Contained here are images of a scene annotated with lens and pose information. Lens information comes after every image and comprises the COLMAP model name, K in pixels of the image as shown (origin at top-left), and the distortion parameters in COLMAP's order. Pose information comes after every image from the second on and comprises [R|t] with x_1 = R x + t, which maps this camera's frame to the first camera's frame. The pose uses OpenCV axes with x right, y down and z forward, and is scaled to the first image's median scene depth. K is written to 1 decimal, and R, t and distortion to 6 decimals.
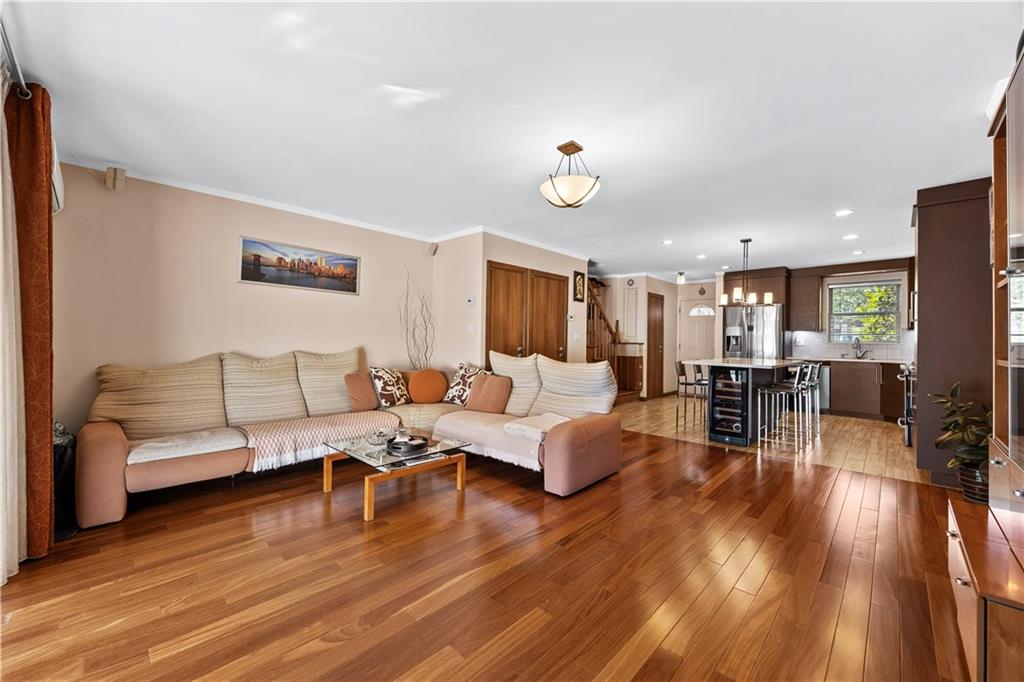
lens RADIAL K [[399.6, 0, 510.0], [0, 399.6, 336.6], [0, 0, 1]] dist [-0.002220, -0.000169]
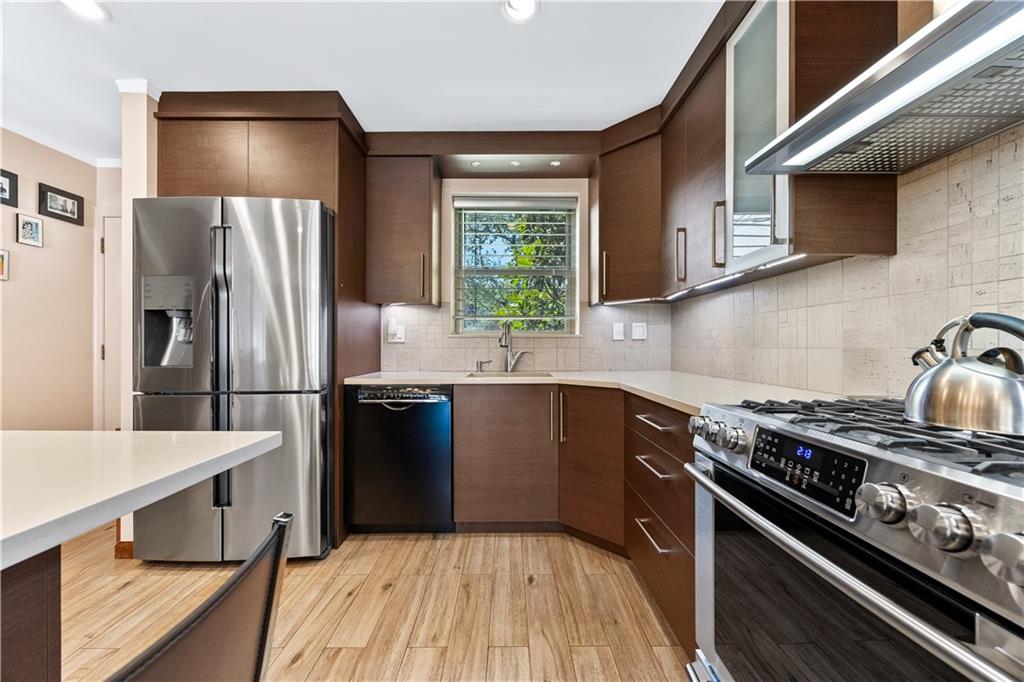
lens RADIAL K [[392.7, 0, 506.1], [0, 392.7, 344.3], [0, 0, 1]] dist [0.000144, 0.000062]
pose [[0.719907, -0.008358, 0.694020, 0.860442], [0.000361, 0.999932, 0.011667, 0.029460], [-0.694071, -0.008148, 0.719861, 1.038594]]
